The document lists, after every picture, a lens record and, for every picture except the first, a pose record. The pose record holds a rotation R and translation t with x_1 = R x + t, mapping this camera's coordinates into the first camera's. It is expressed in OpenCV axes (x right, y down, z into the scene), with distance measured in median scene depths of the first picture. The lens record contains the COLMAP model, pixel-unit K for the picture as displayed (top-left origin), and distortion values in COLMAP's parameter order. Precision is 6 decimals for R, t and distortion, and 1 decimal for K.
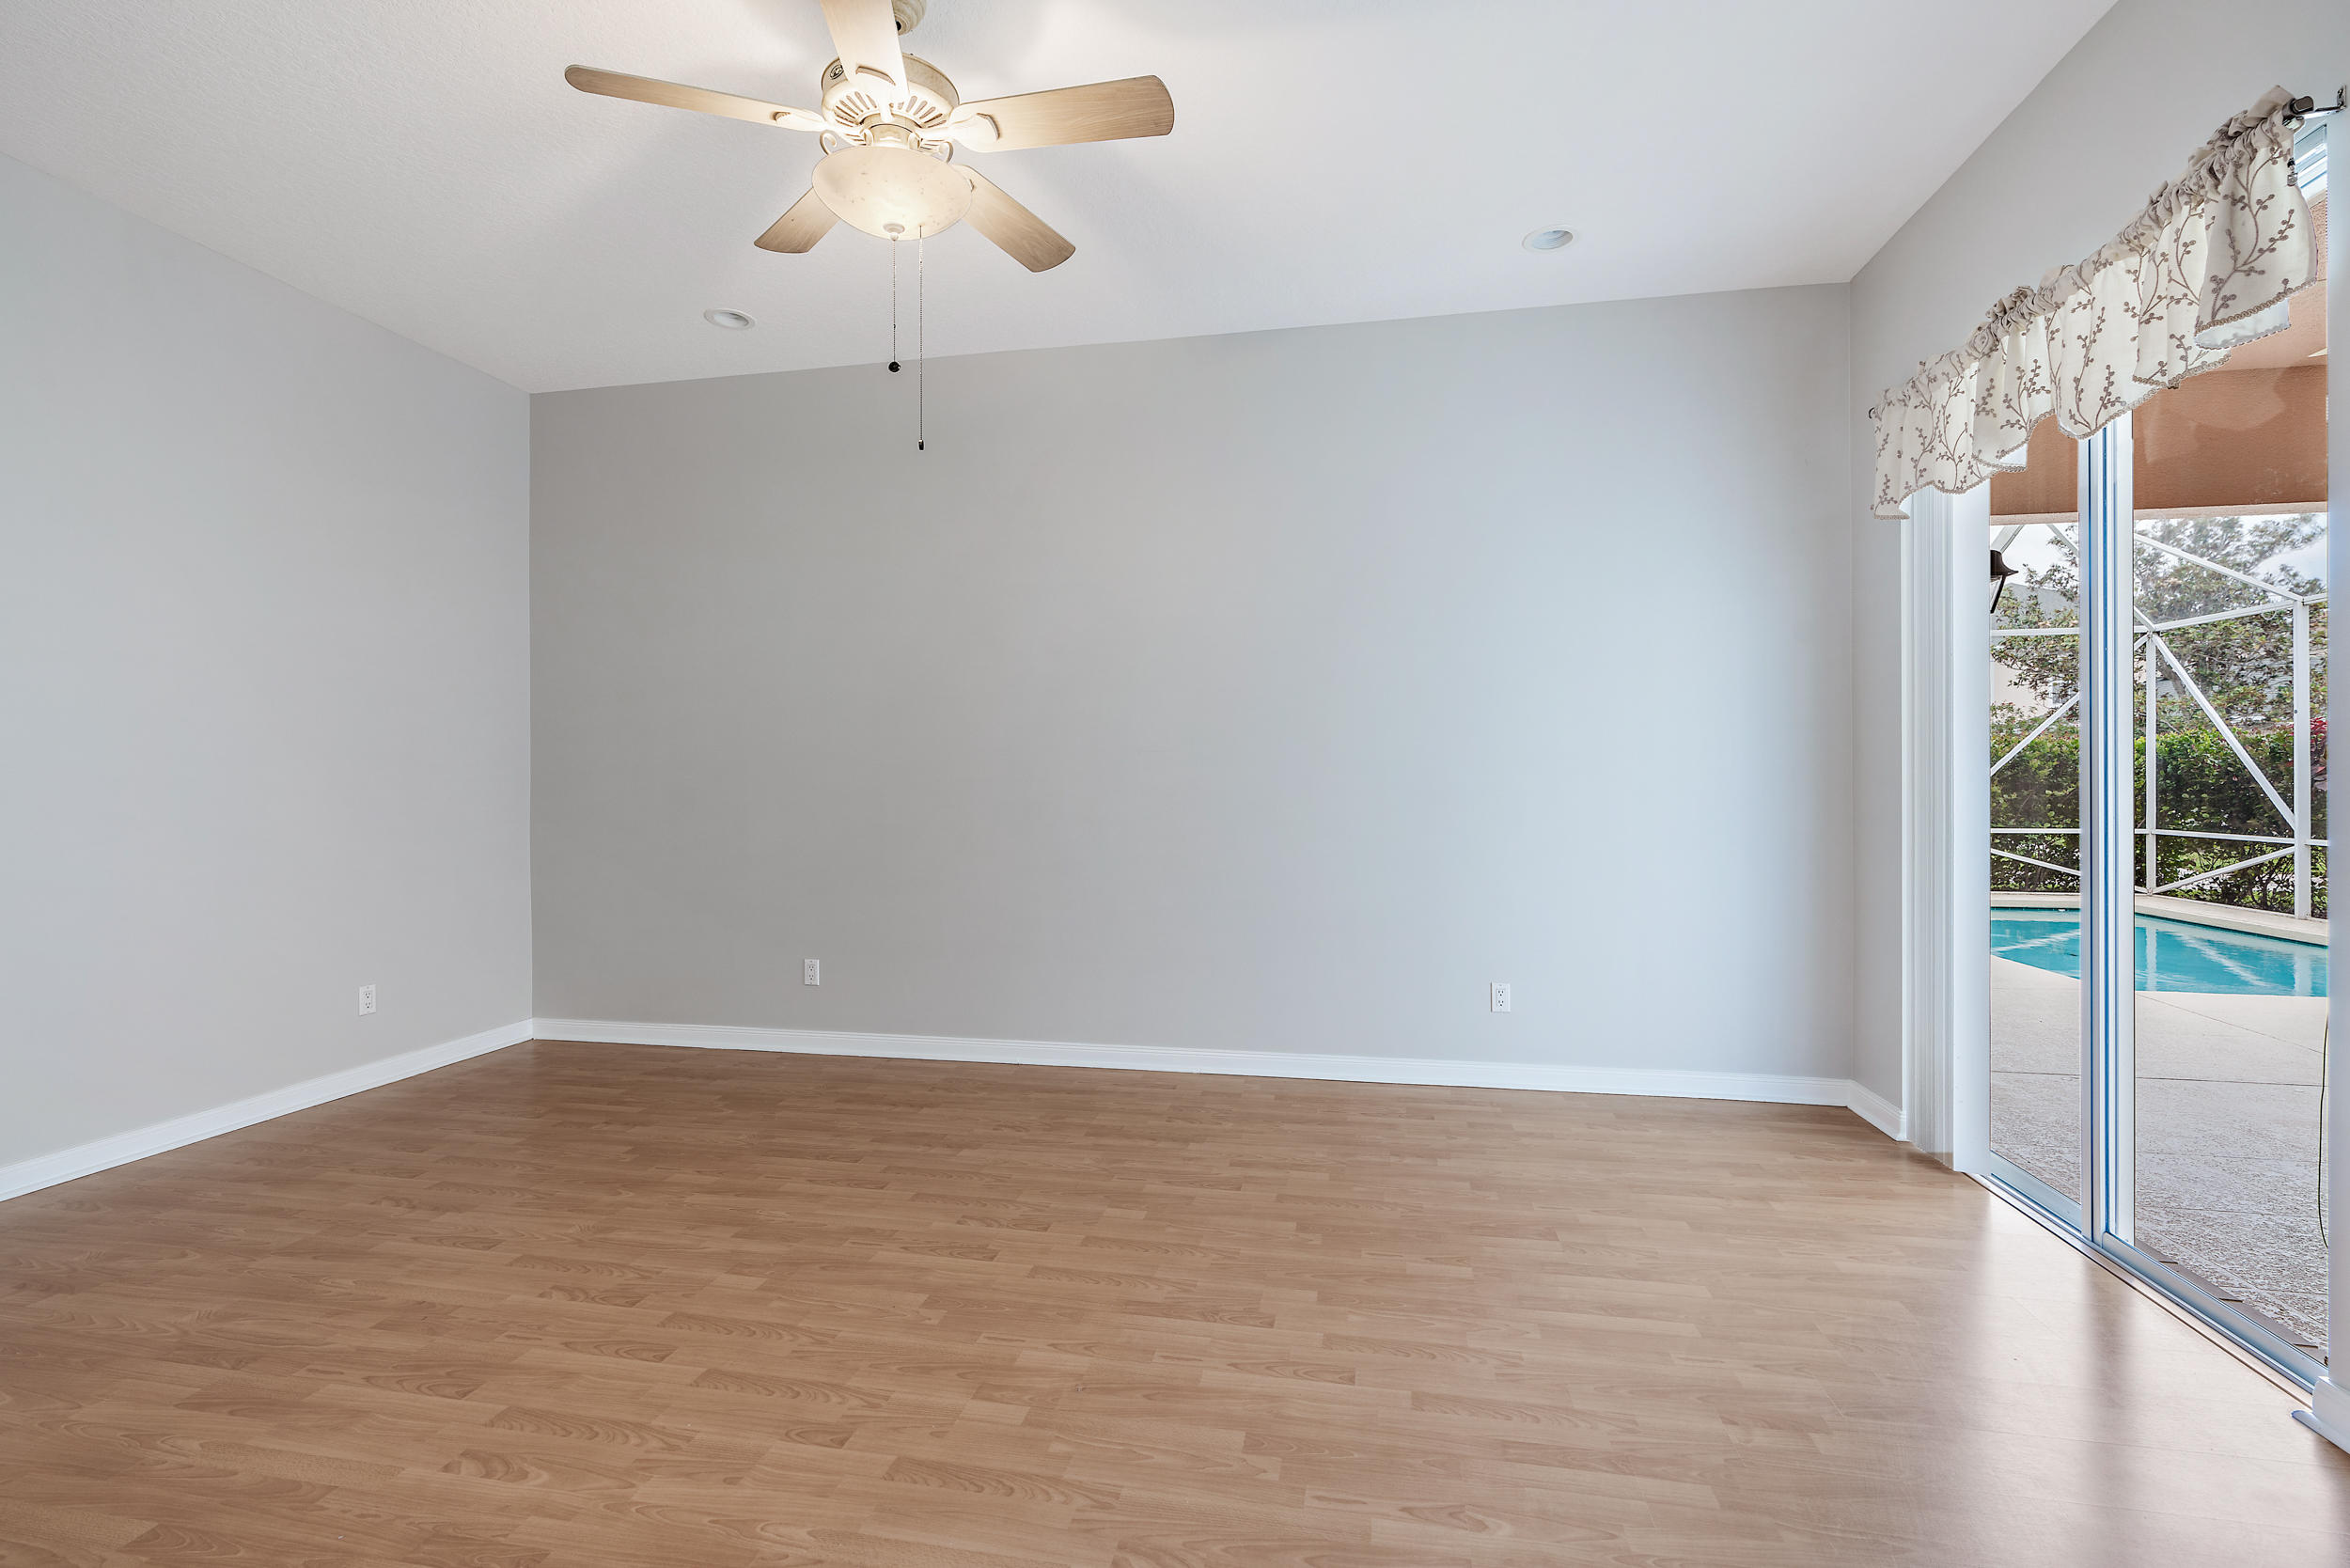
lens RADIAL K [[1078.5, 0, 1180.7], [0, 1078.5, 783.6], [0, 0, 1]] dist [-0.009516, 0.002346]
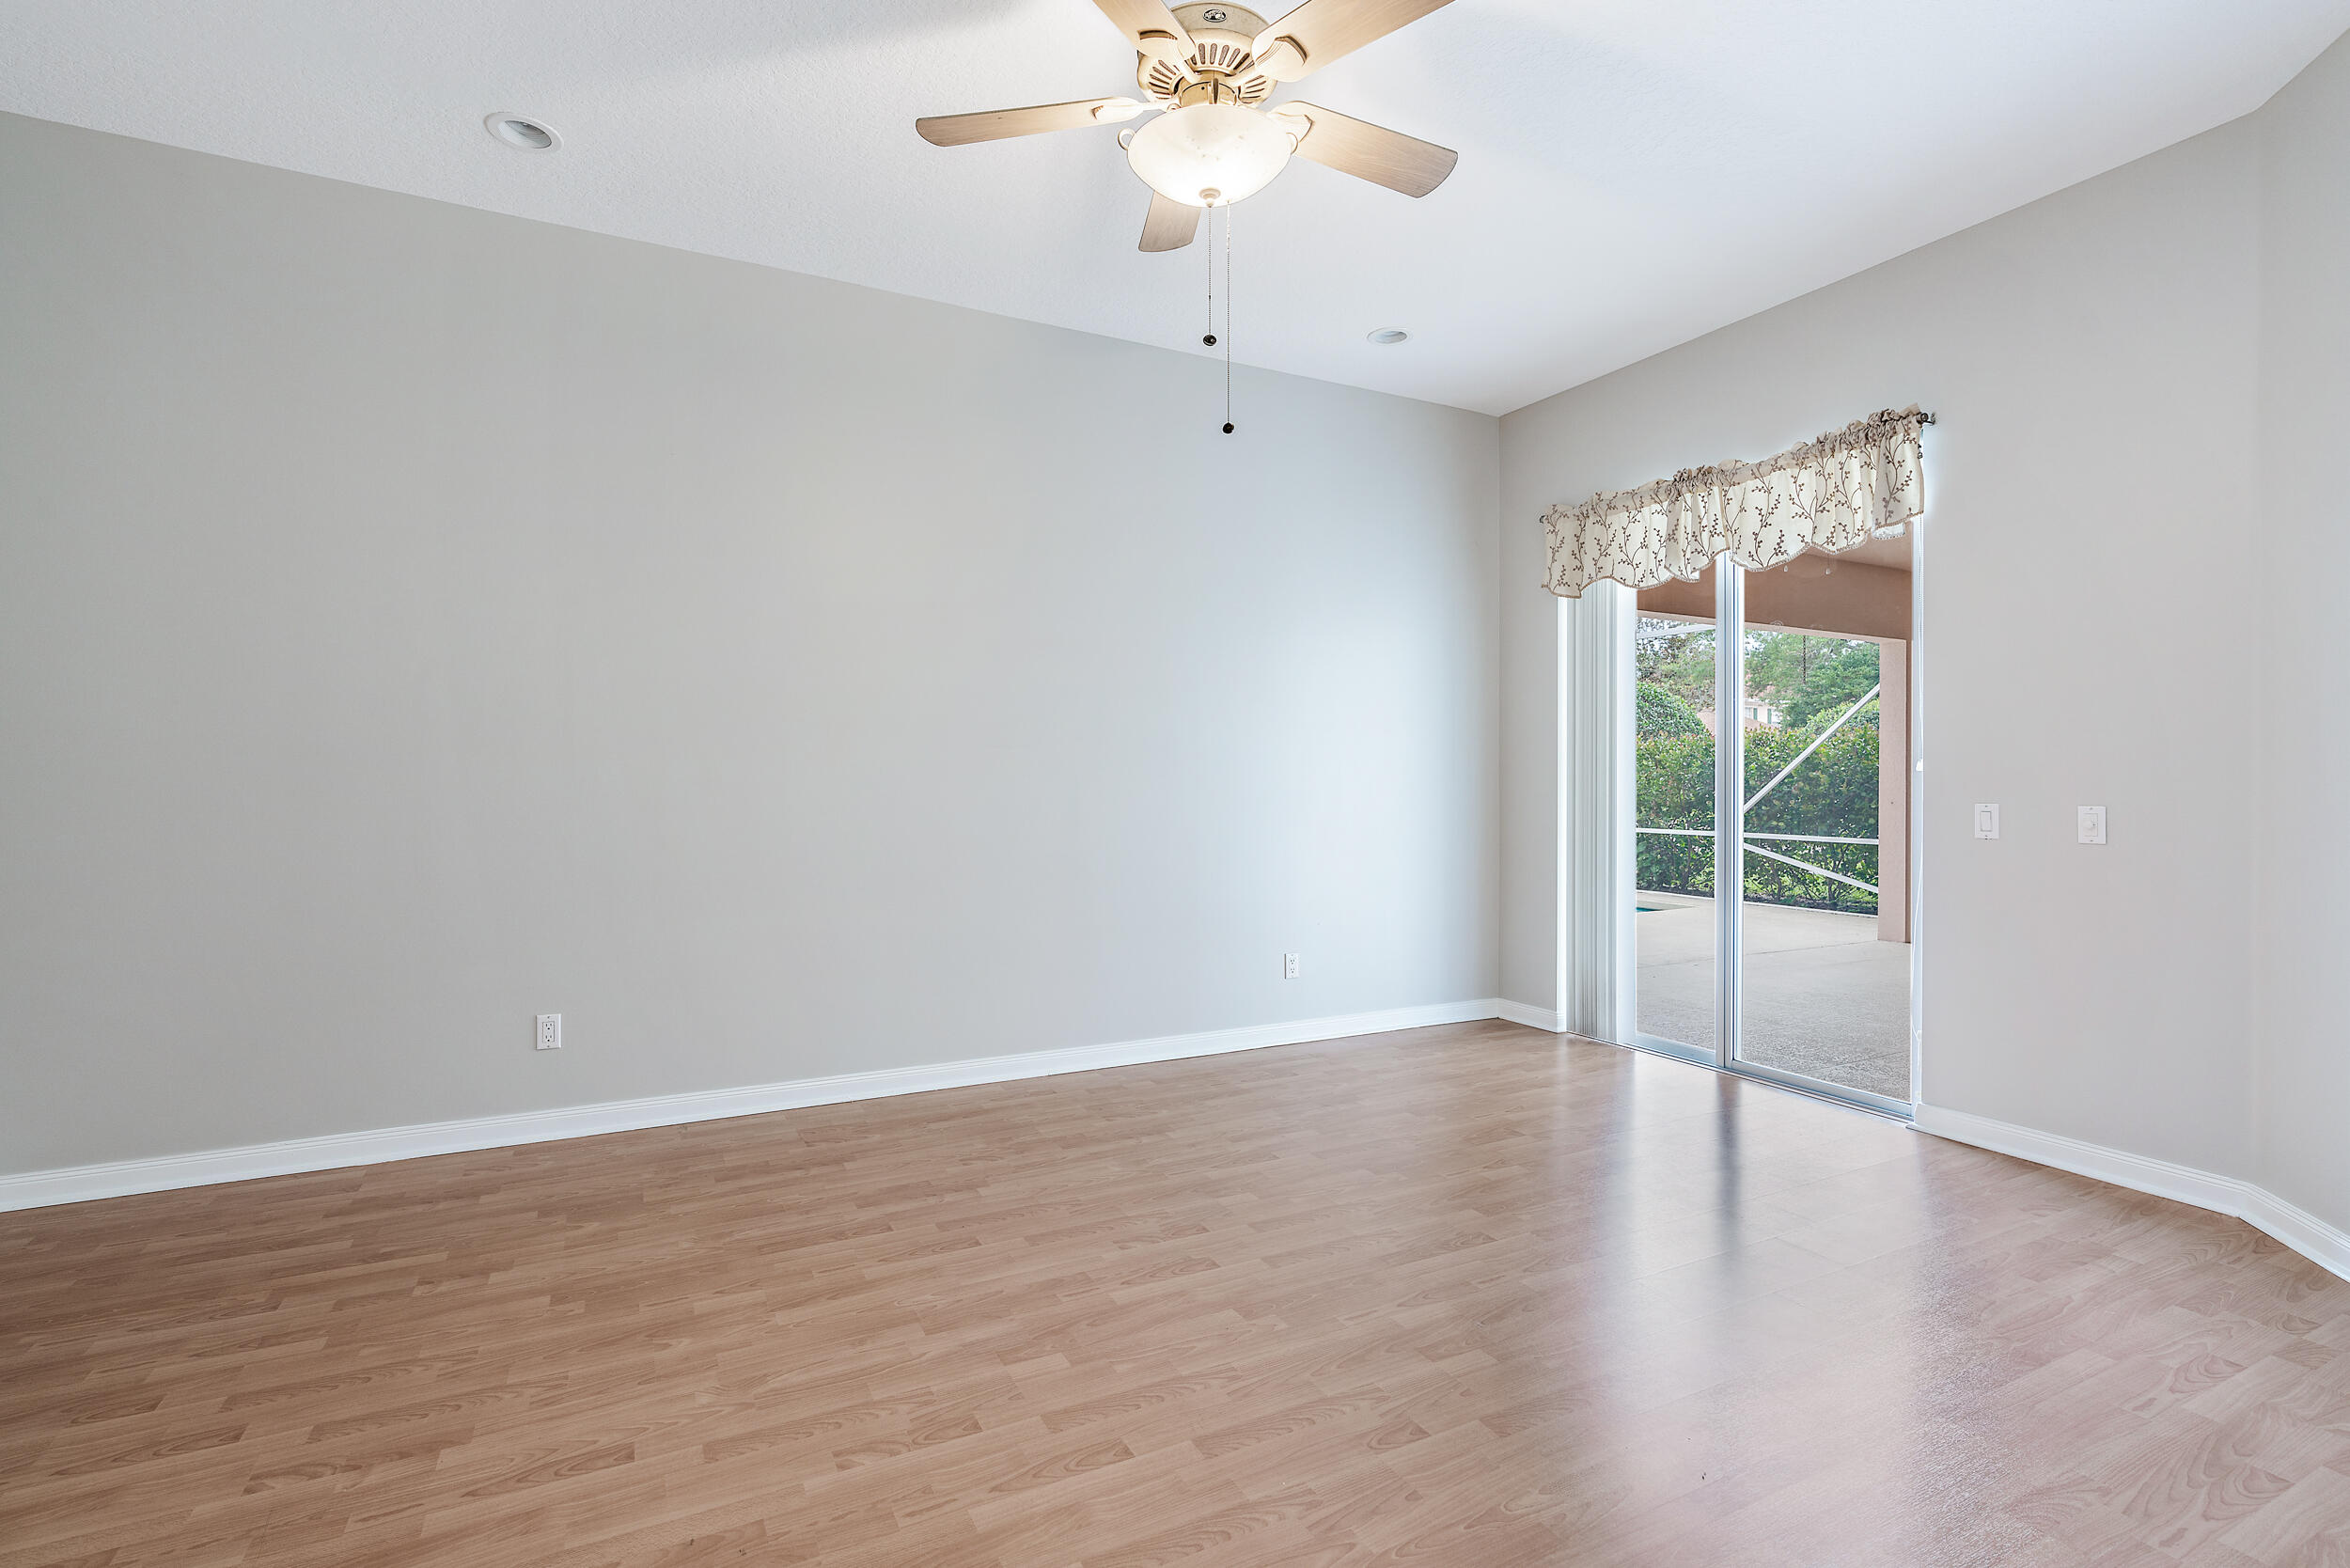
lens RADIAL K [[1078.5, 0, 1189.4], [0, 1078.5, 787.4], [0, 0, 1]] dist [-0.009516, 0.002346]
pose [[0.781270, -0.000492, 0.624192, -0.637710], [-0.004146, 0.999974, 0.005977, -0.000433], [-0.624179, -0.007258, 0.781248, 0.197895]]
